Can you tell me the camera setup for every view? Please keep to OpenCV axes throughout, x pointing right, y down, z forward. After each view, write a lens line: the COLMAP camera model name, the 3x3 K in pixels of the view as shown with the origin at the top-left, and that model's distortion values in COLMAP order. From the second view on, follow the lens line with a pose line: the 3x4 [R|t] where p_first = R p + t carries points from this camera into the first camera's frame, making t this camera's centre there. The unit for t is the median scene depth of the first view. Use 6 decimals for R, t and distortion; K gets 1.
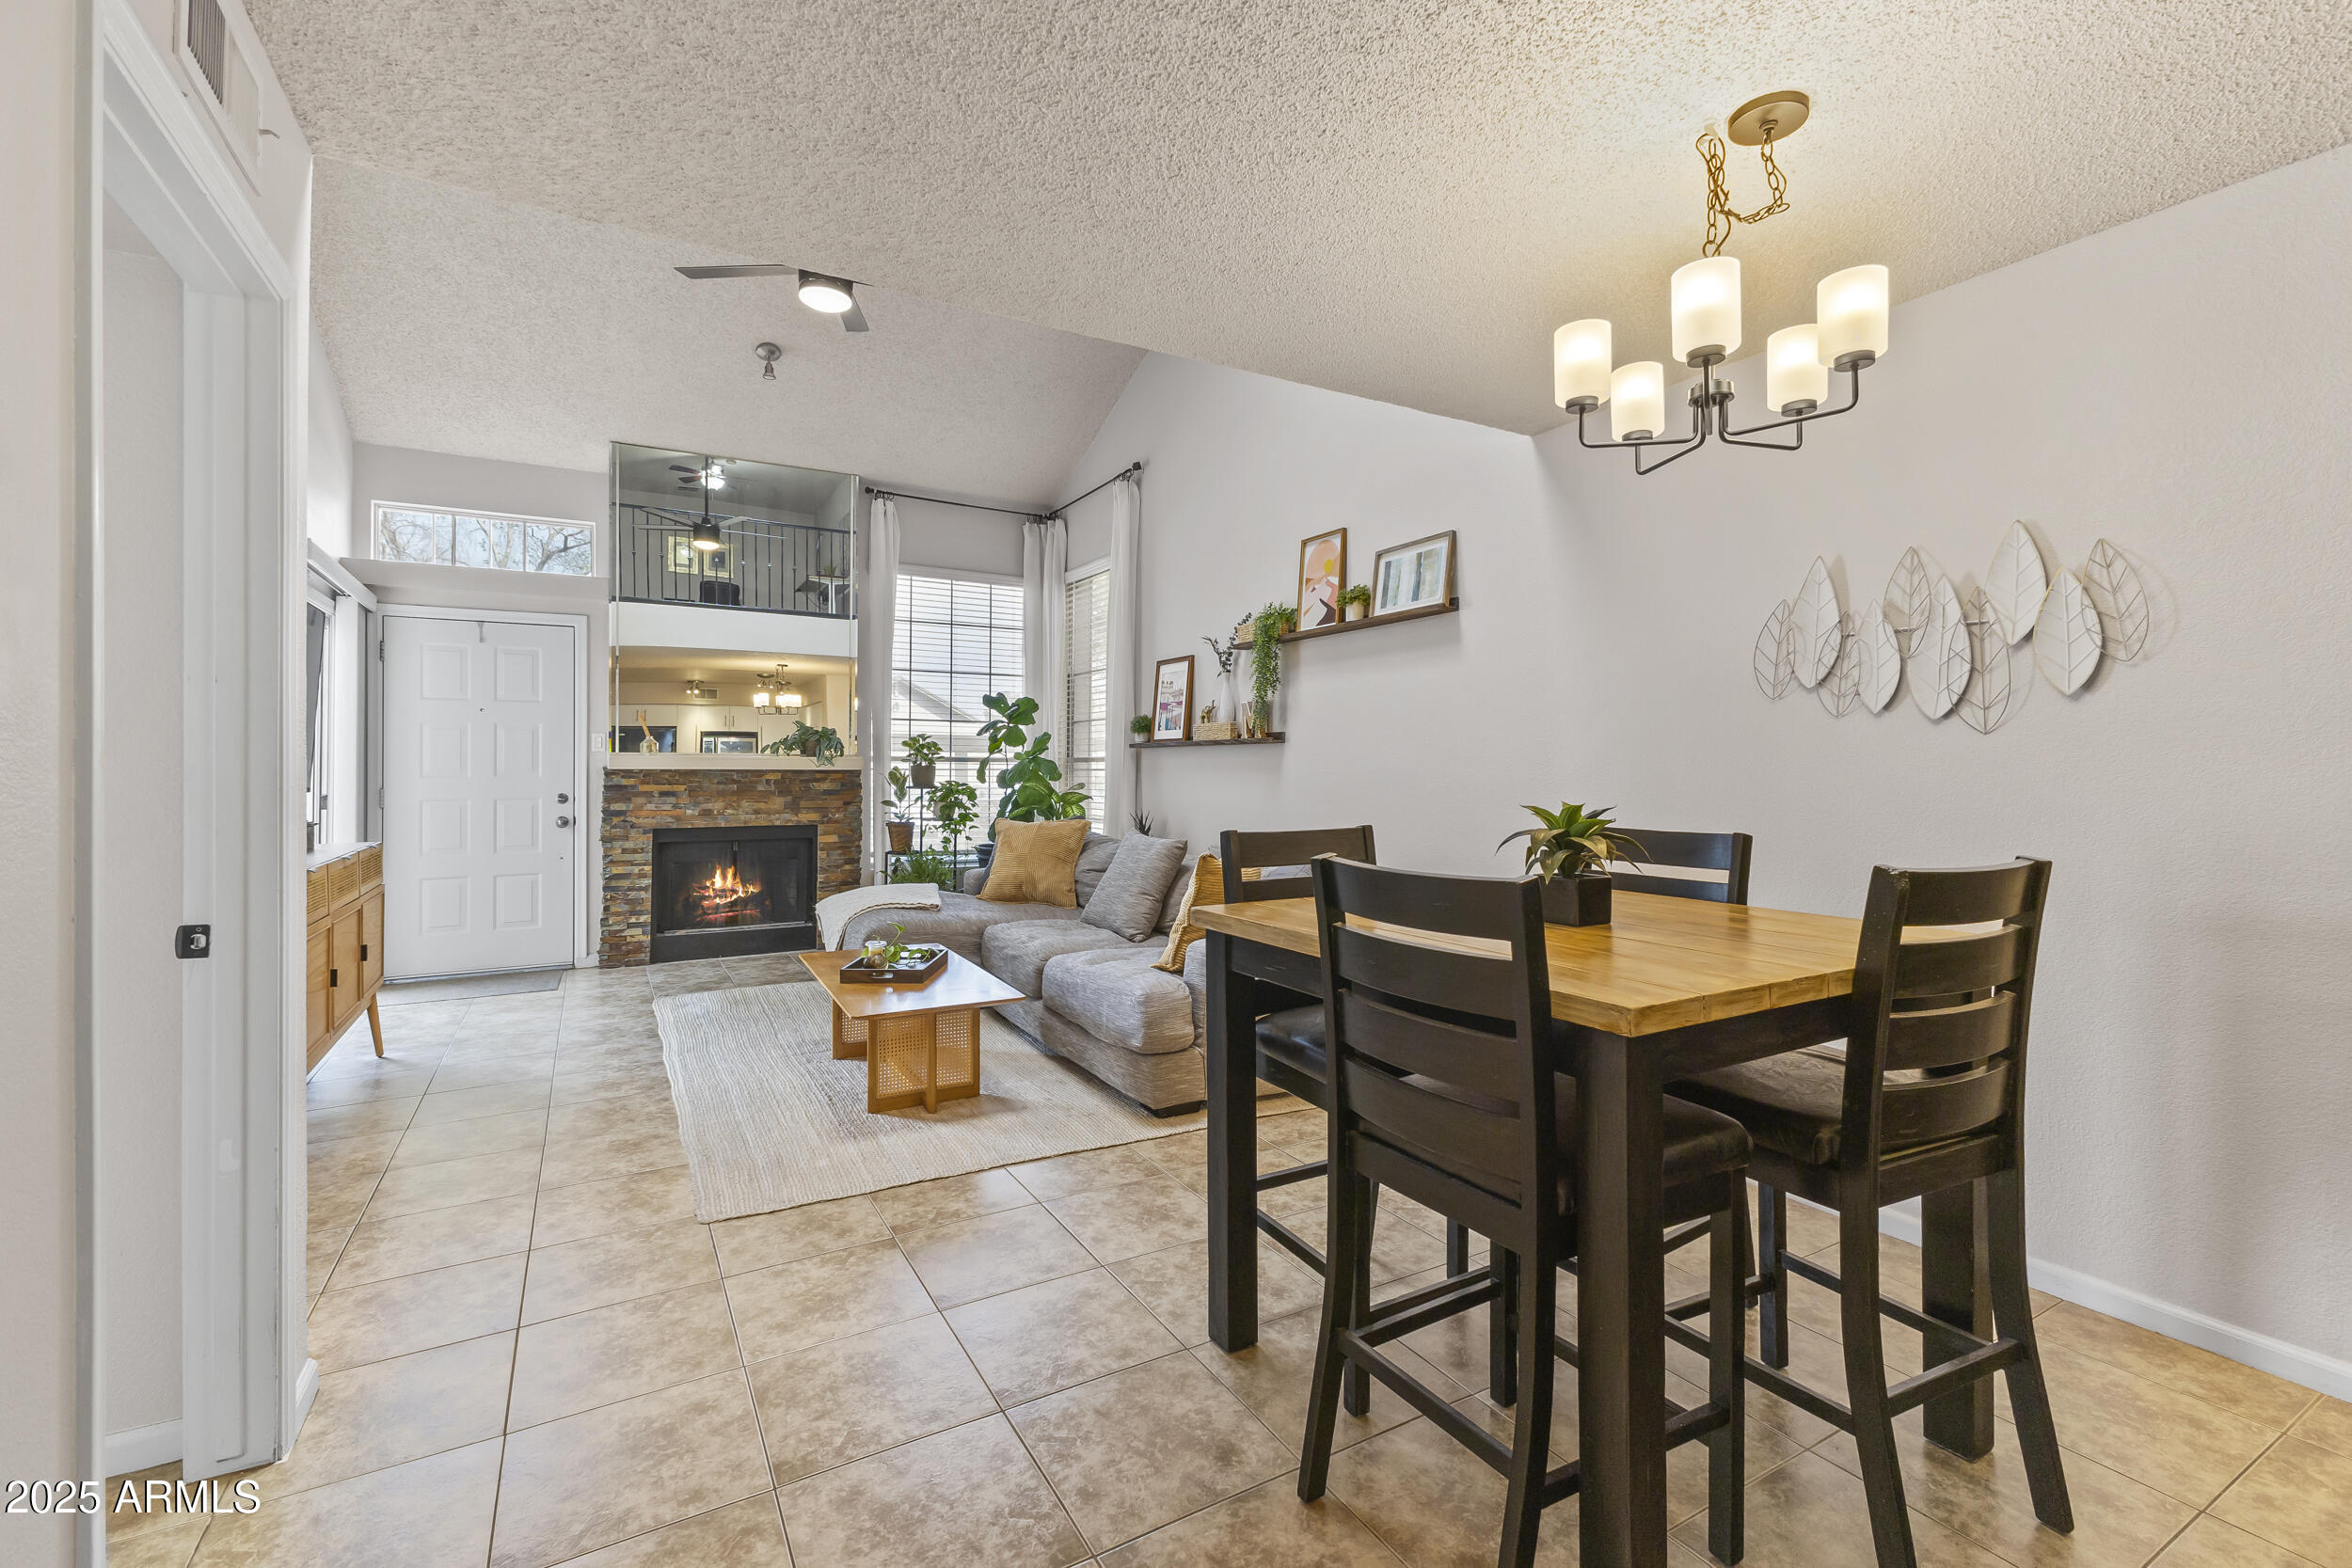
lens RADIAL K [[1009.9, 0, 1177.0], [0, 1009.9, 767.2], [0, 0, 1]] dist [0.002872, 0.000430]
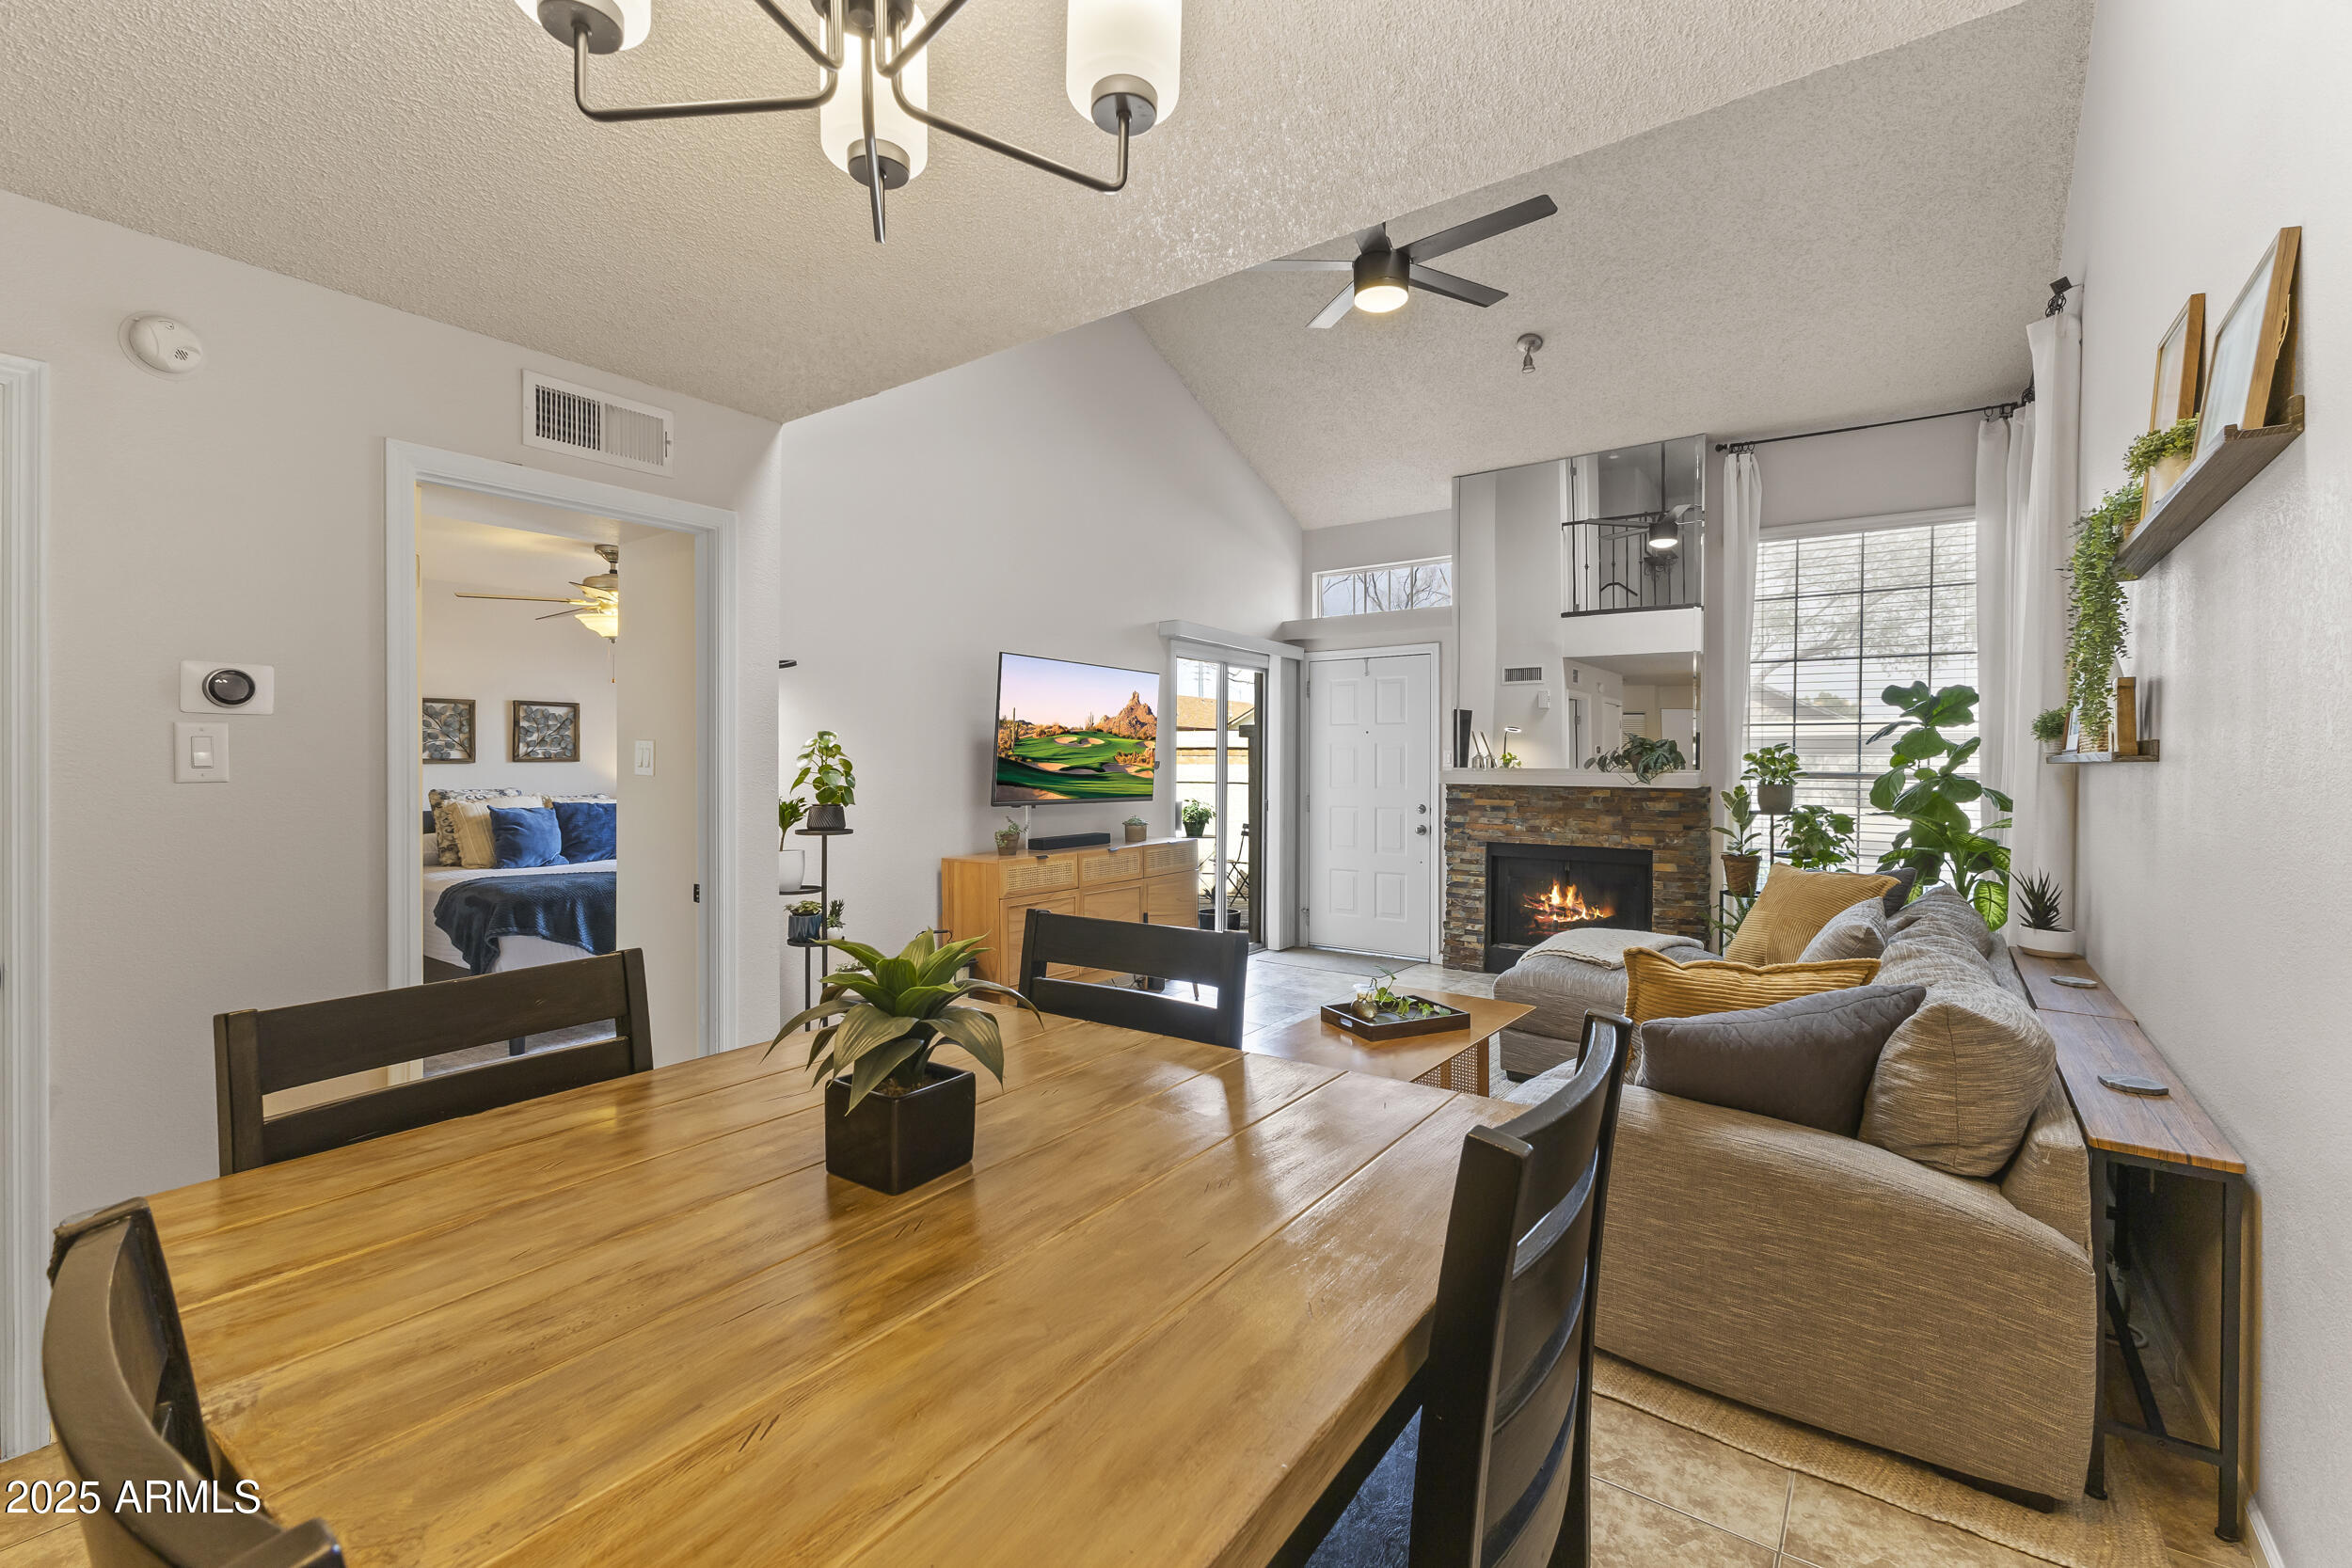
lens RADIAL K [[1009.9, 0, 1170.2], [0, 1009.9, 766.3], [0, 0, 1]] dist [0.002872, 0.000430]
pose [[0.411840, 0.004010, -0.911247, 0.276381], [0.000211, 0.999990, 0.004495, -0.019985], [0.911256, -0.002044, 0.411835, 0.269269]]
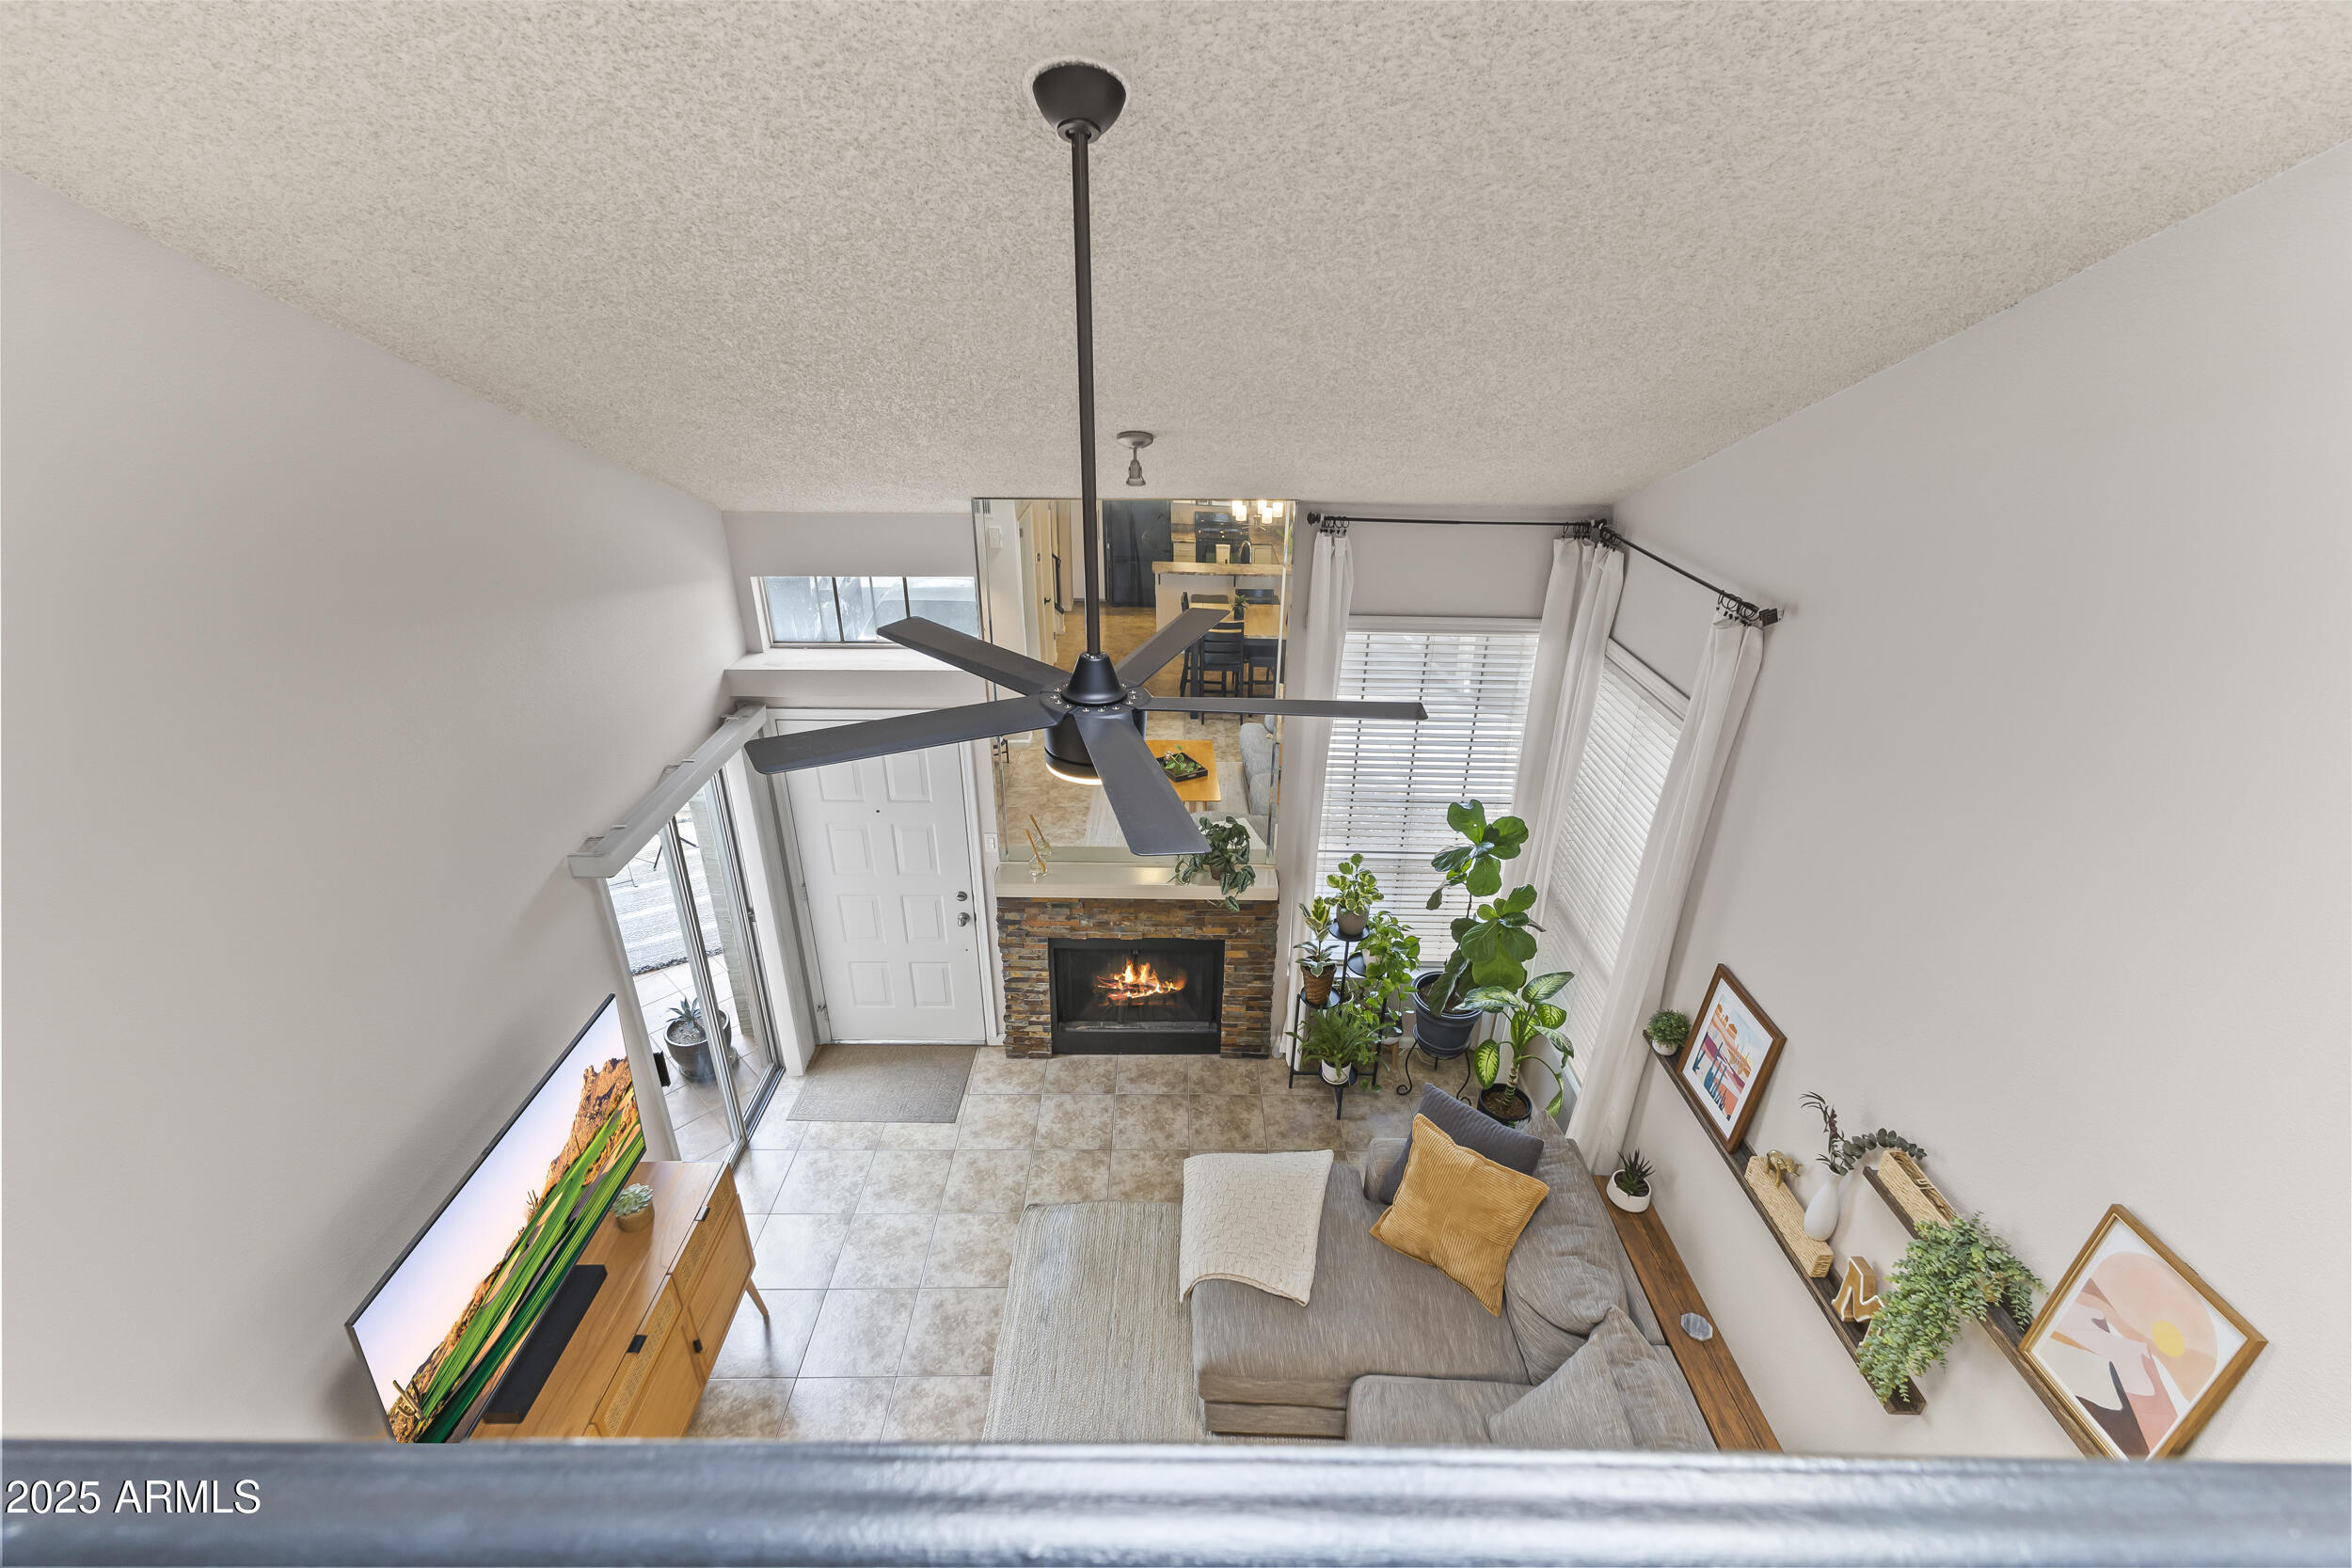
lens RADIAL K [[1009.9, 0, 1173.5], [0, 1009.9, 789.0], [0, 0, 1]] dist [0.002872, 0.000430]
pose [[0.870931, 0.221077, -0.438868, -0.057845], [-0.005405, 0.897341, 0.441305, -0.431721], [0.491376, -0.381974, 0.782717, 0.390343]]
